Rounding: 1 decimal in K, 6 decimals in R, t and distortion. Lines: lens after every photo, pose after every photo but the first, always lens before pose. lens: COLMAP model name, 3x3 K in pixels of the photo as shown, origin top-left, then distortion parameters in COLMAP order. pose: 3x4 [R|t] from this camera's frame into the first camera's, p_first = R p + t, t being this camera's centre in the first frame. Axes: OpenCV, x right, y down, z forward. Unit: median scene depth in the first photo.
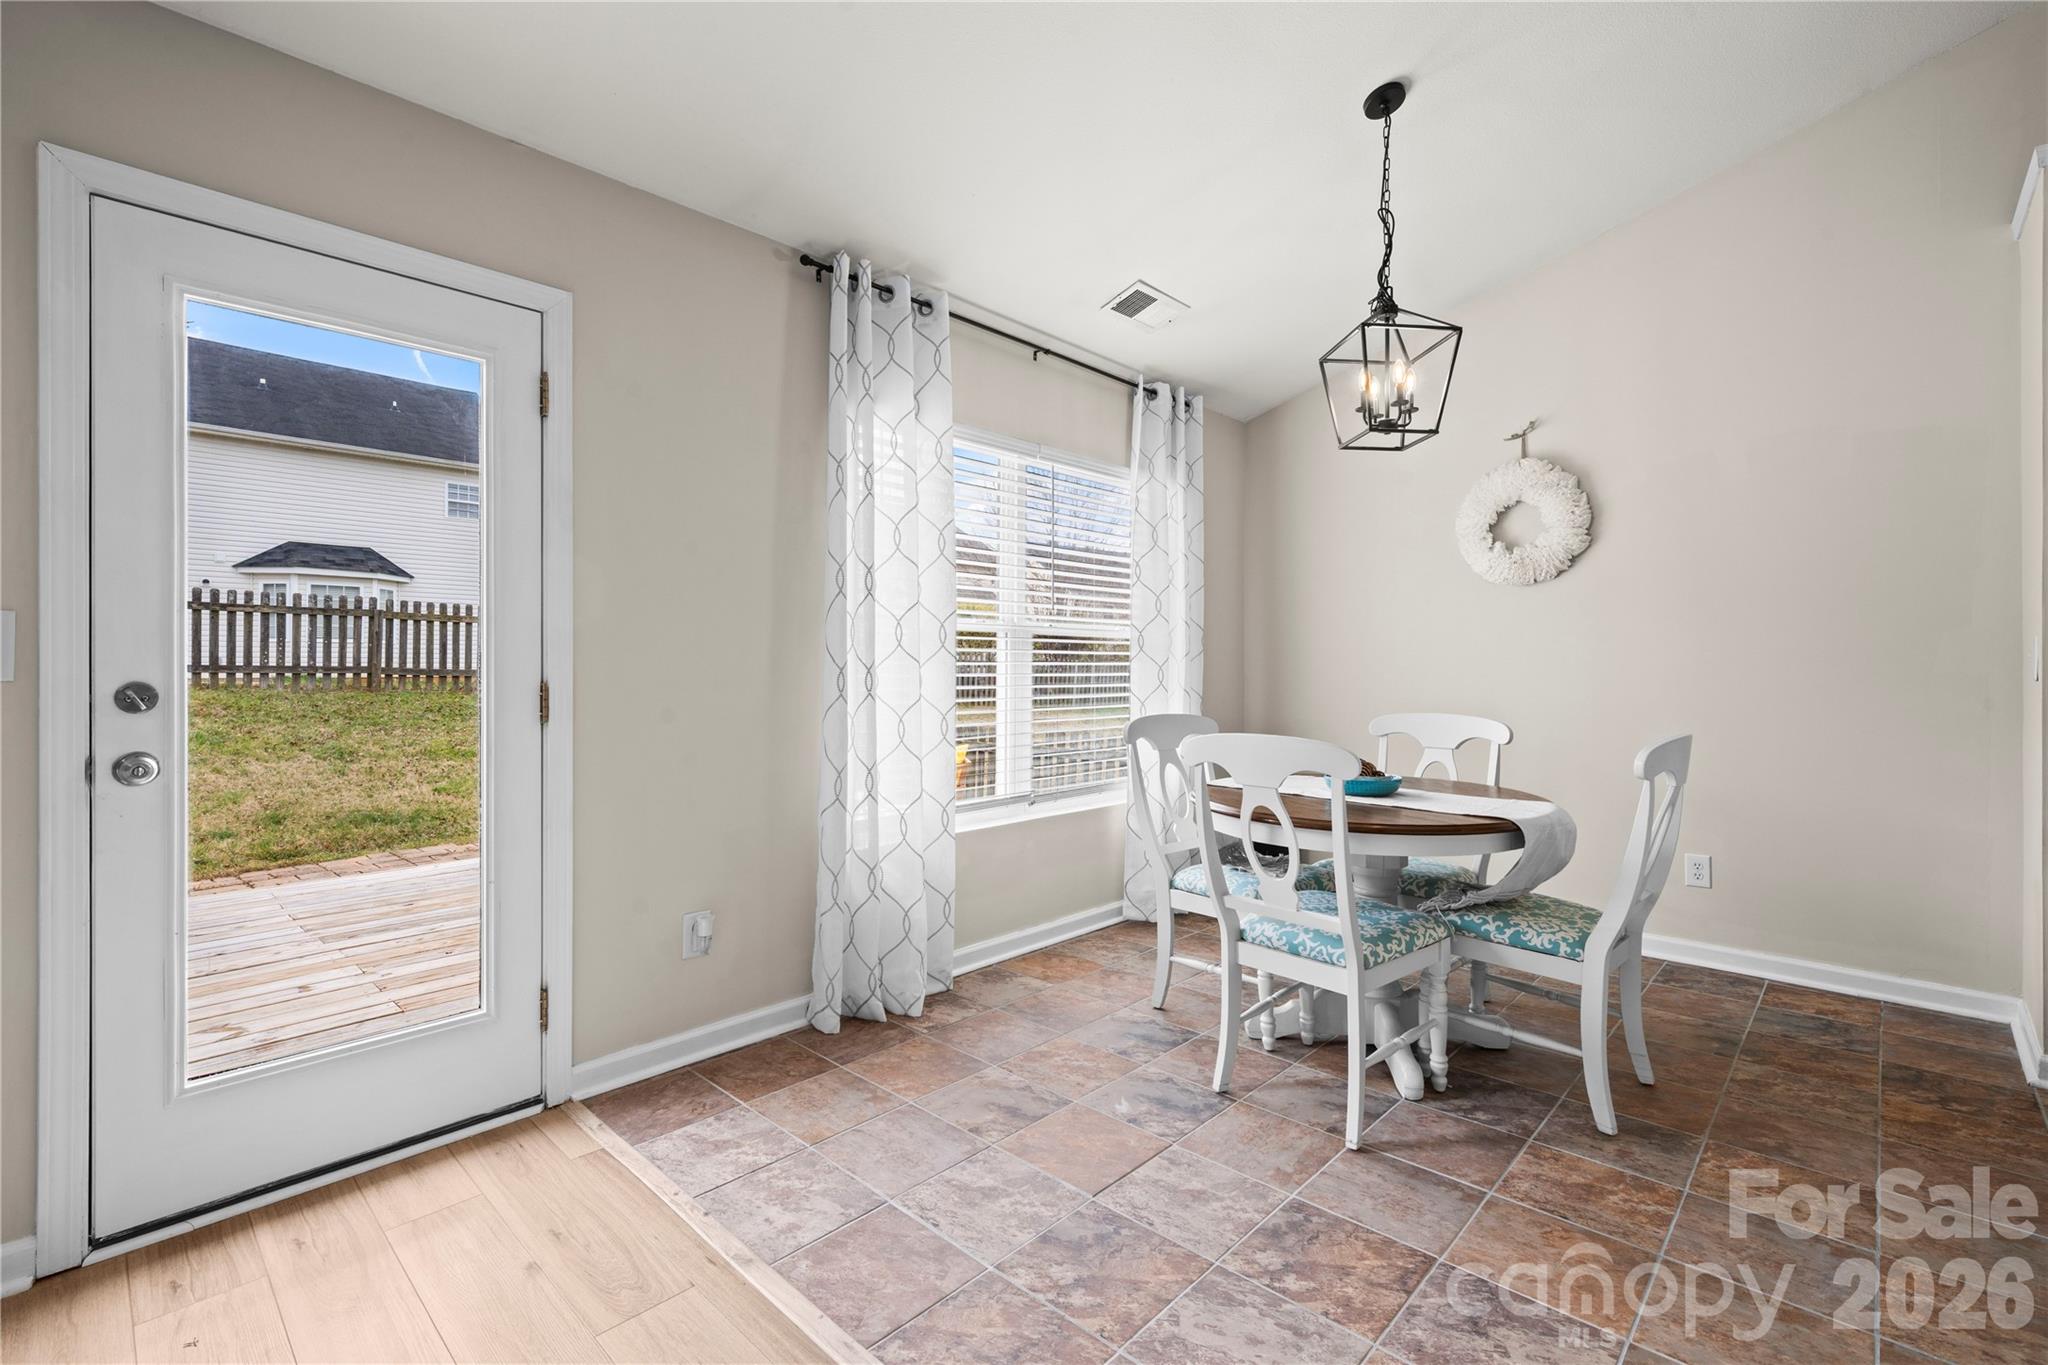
lens RADIAL K [[902.8, 0, 1014.6], [0, 902.8, 667.5], [0, 0, 1]] dist [-0.000967, 0.000320]
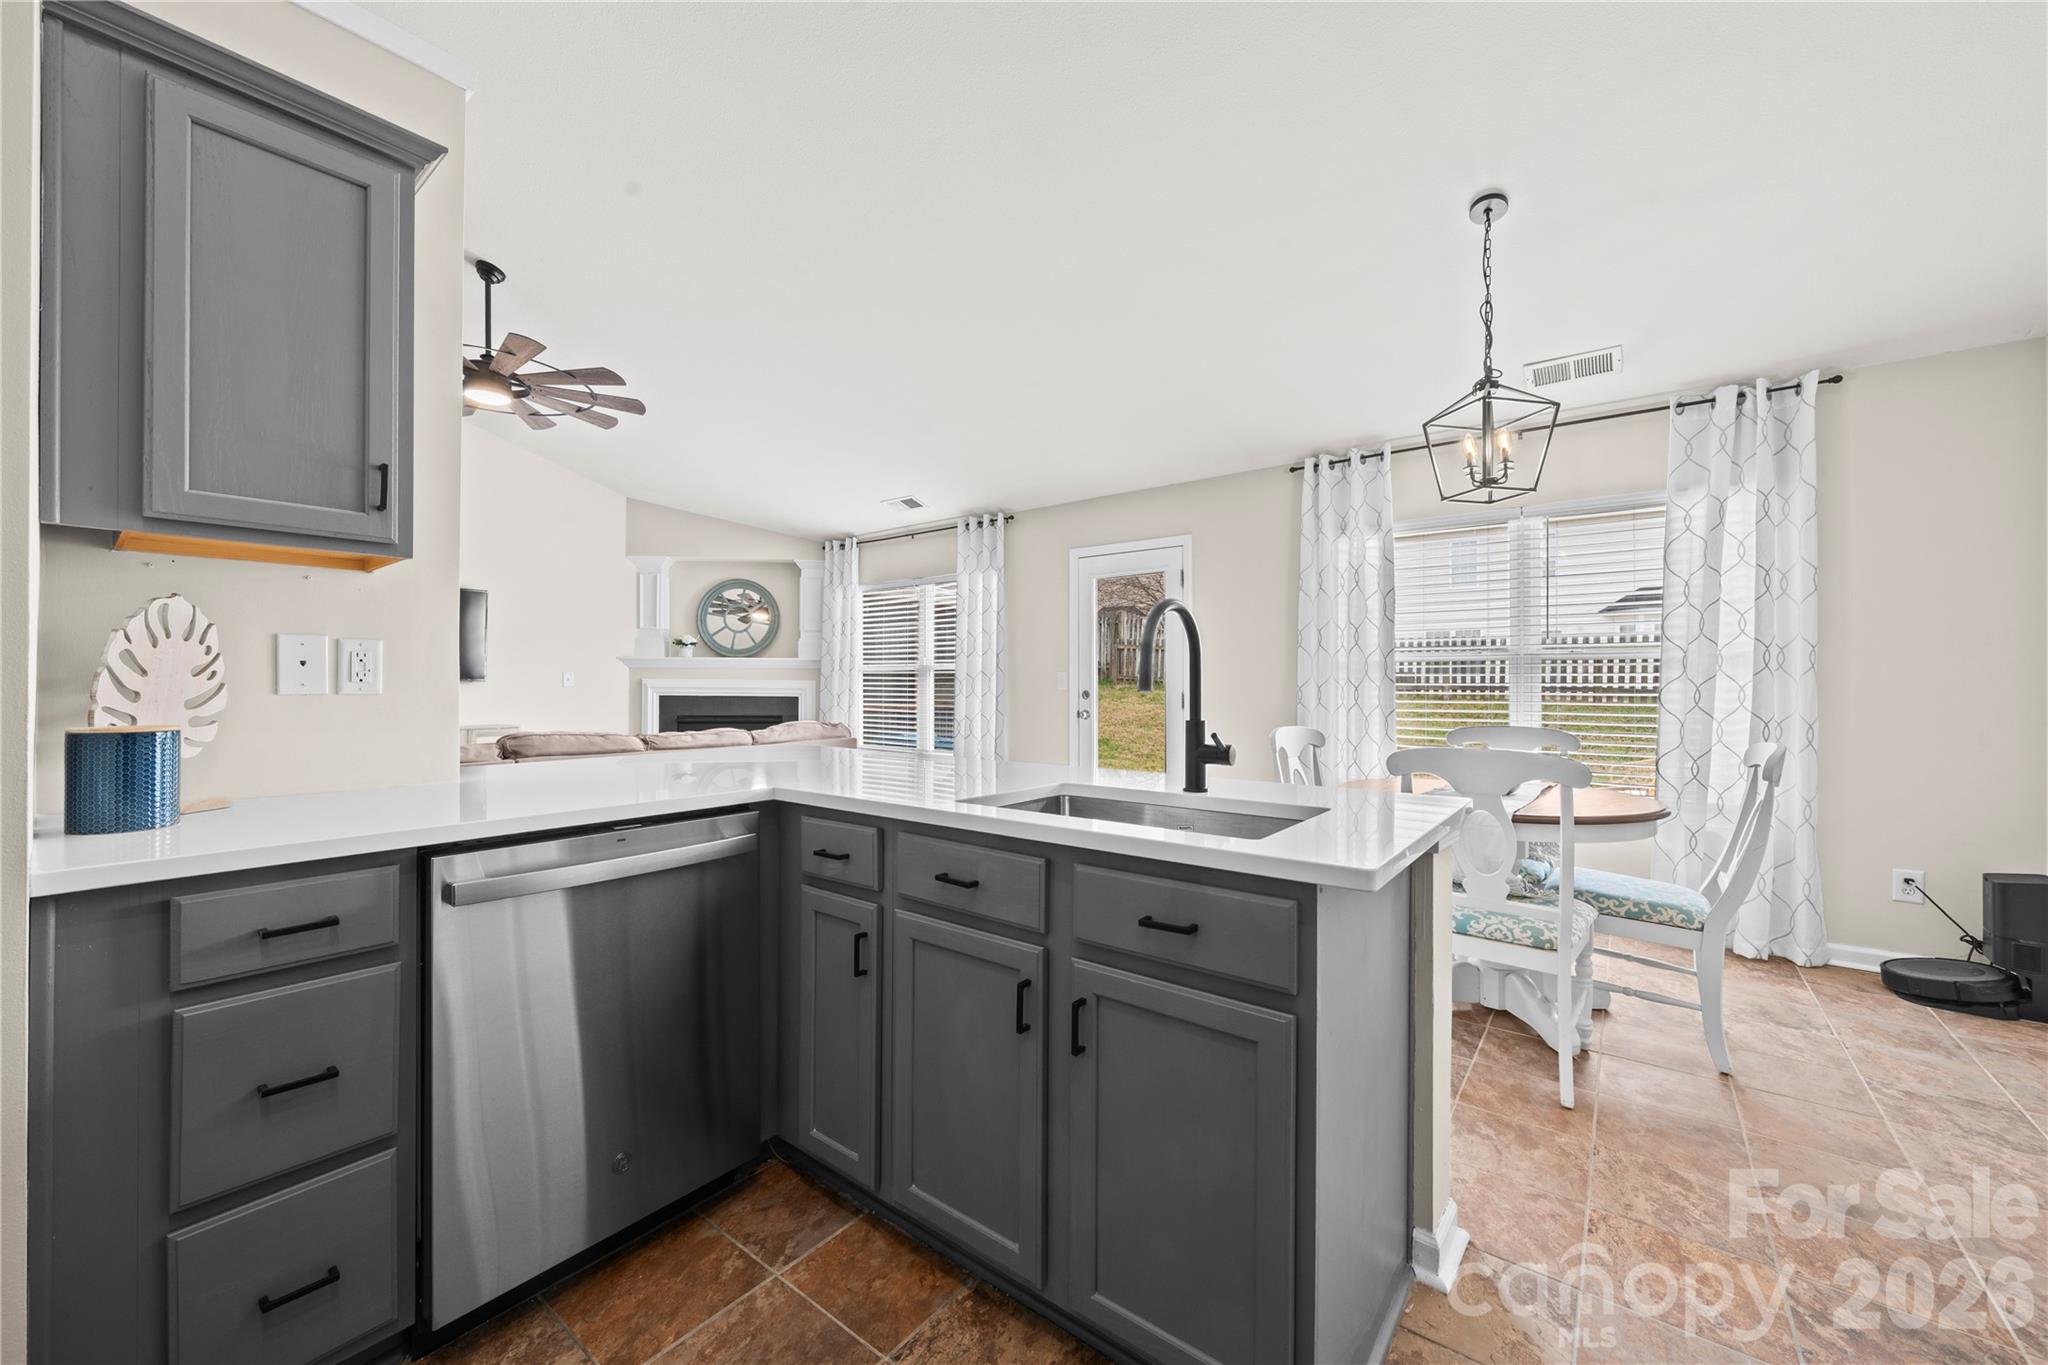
lens RADIAL K [[779.2, 0, 1015.6], [0, 779.2, 683.5], [0, 0, 1]] dist [-0.000913, -0.000461]
pose [[0.092580, -0.003558, -0.995699, 1.418332], [-0.005517, 0.999976, -0.004086, 0.002135], [0.995690, 0.005871, 0.092558, 0.296004]]
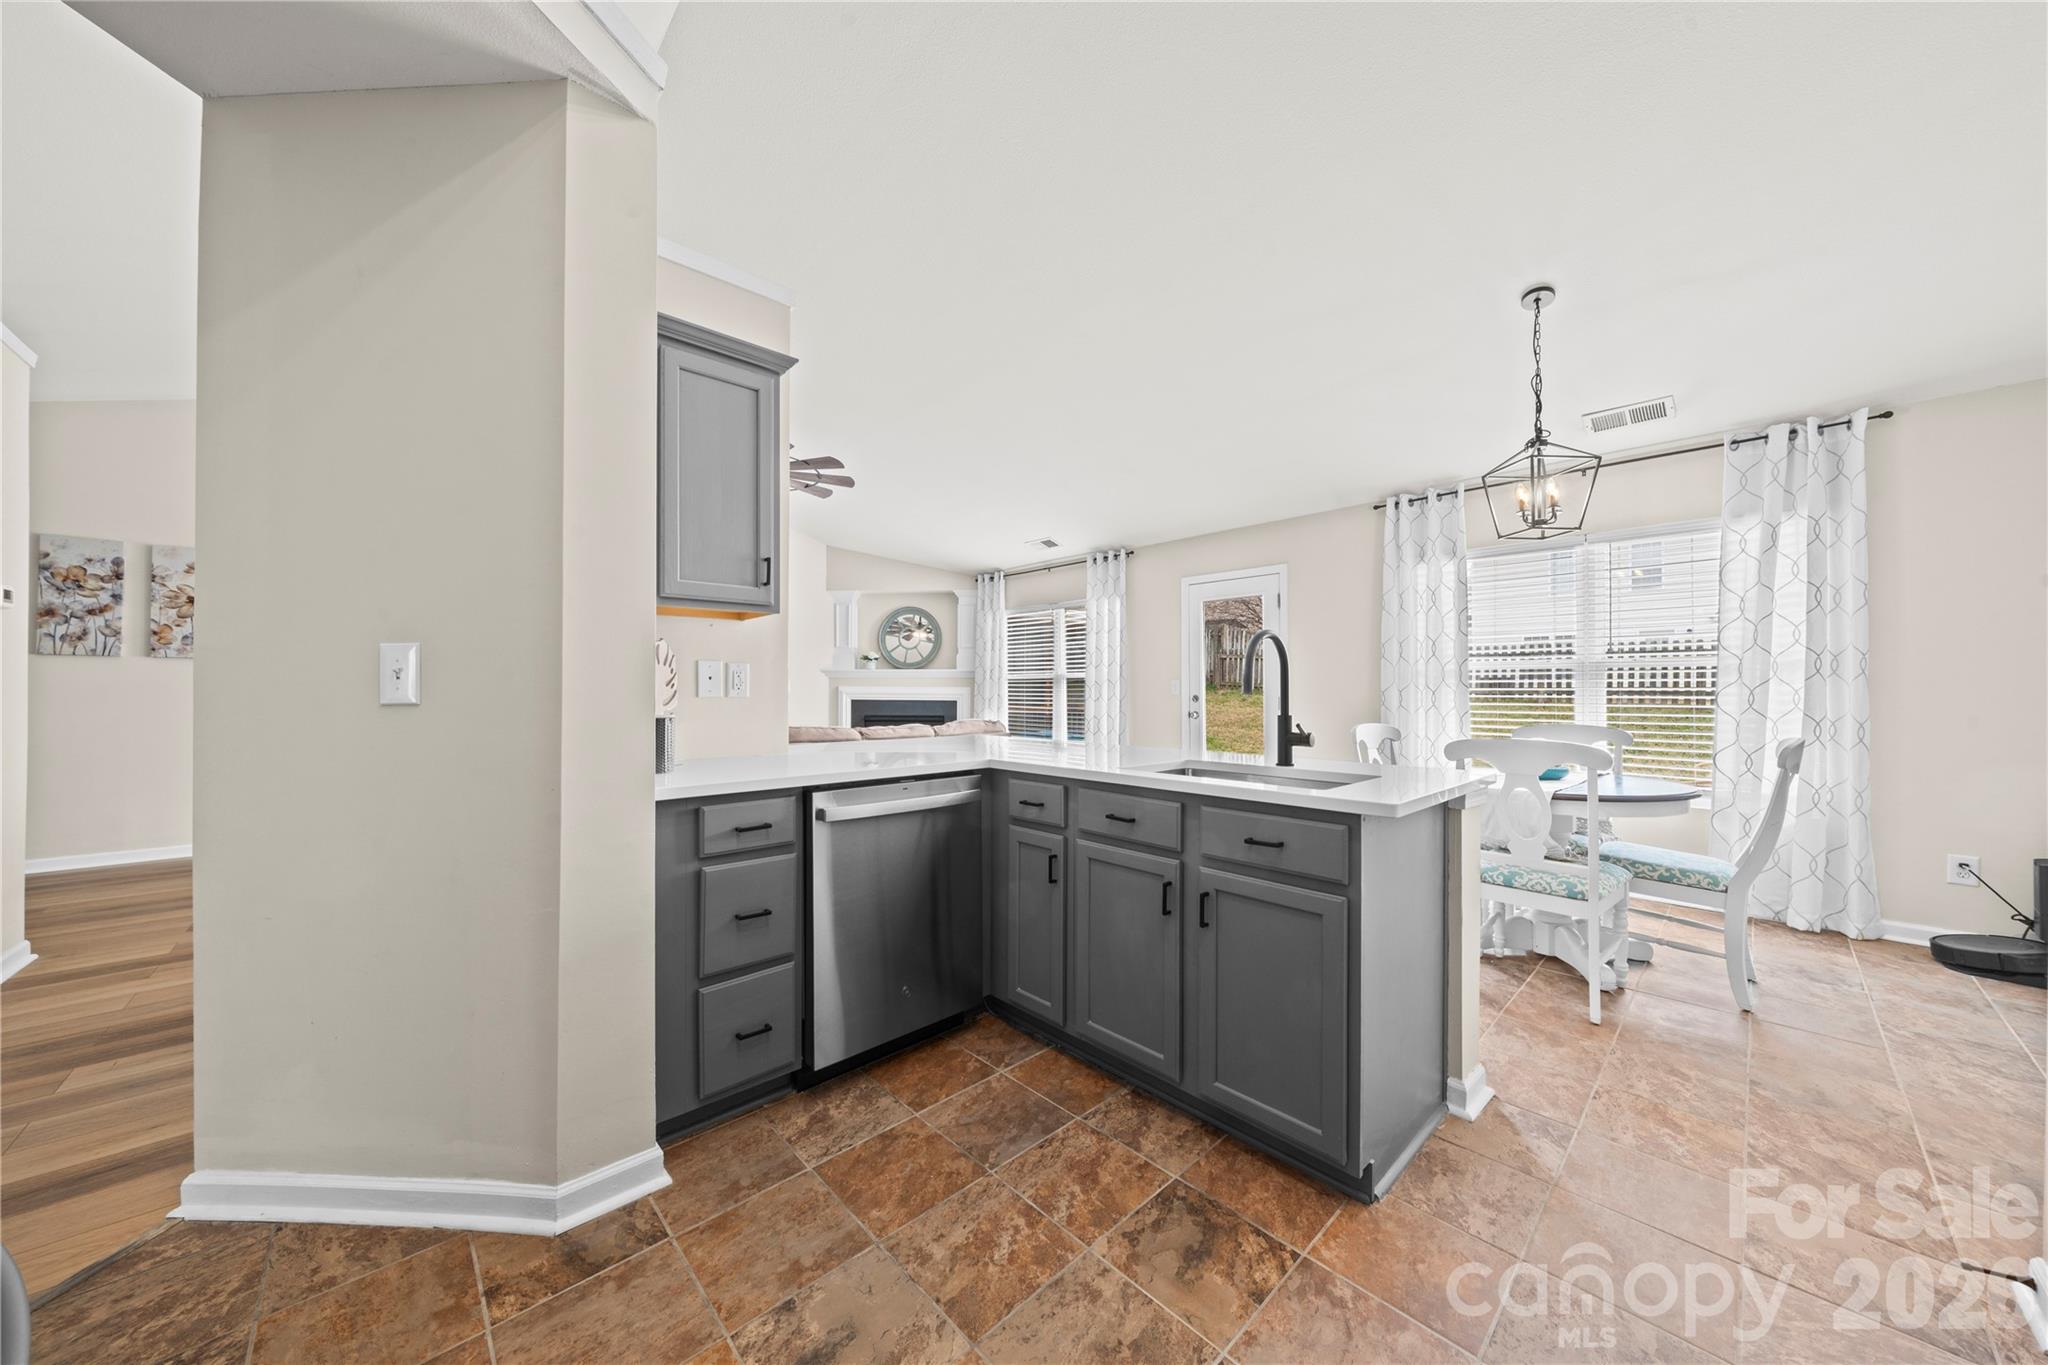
lens RADIAL K [[695.0, 0, 1019.6], [0, 695.0, 689.4], [0, 0, 1]] dist [-0.002929, -0.000102]
pose [[-0.057835, -0.004169, -0.998317, 1.618760], [-0.003030, 0.999987, -0.004000, 0.003501], [0.998322, 0.002794, -0.057847, 0.241615]]
